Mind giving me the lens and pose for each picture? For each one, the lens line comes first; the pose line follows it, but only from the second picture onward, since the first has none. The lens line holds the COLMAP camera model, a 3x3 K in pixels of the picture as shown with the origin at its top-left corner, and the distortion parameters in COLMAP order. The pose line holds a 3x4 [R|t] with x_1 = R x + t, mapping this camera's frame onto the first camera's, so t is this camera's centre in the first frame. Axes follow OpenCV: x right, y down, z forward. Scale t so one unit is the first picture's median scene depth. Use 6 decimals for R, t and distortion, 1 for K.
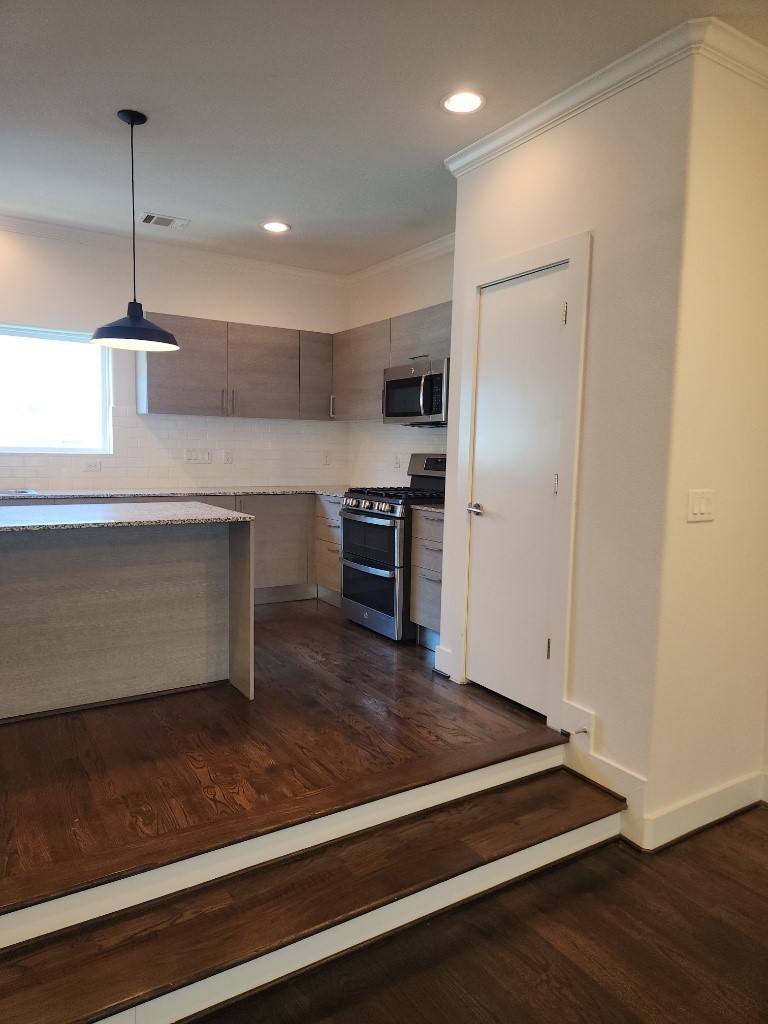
lens RADIAL K [[683.7, 0, 387.2], [0, 683.7, 511.4], [0, 0, 1]] dist [0.071008, -0.058914]
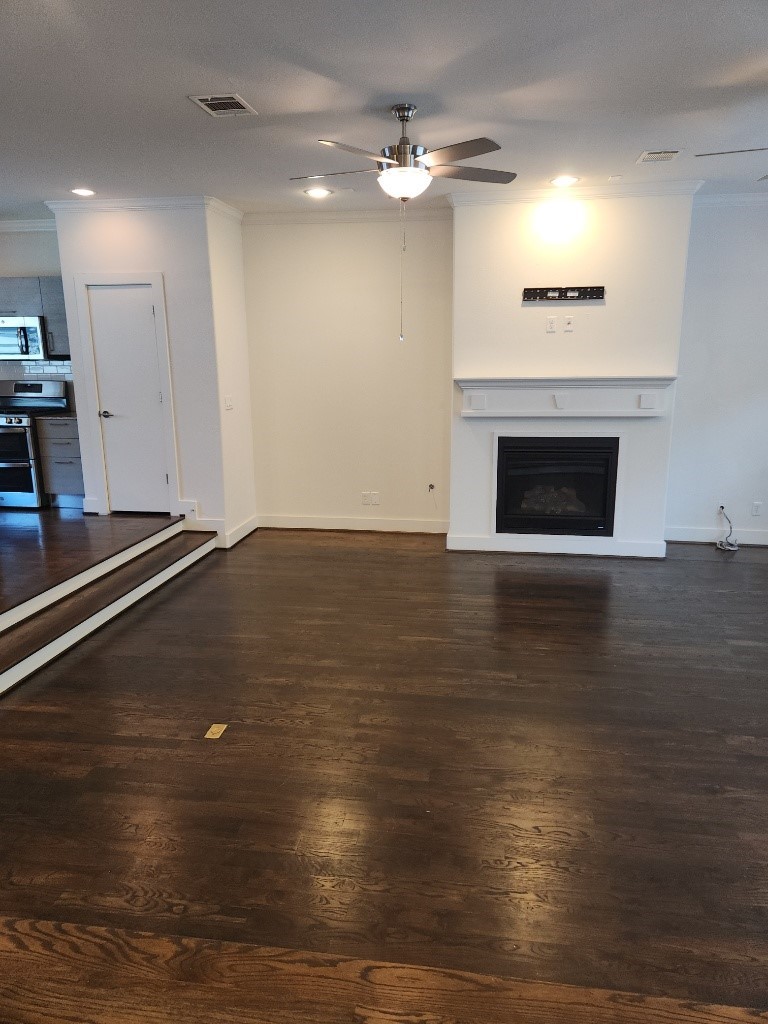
lens RADIAL K [[683.7, 0, 382.7], [0, 683.7, 507.7], [0, 0, 1]] dist [0.071008, -0.058914]
pose [[0.653227, -0.180680, 0.735288, -0.768668], [0.089570, 0.982732, 0.161909, 0.009865], [-0.751845, -0.039904, 0.658131, -0.737836]]
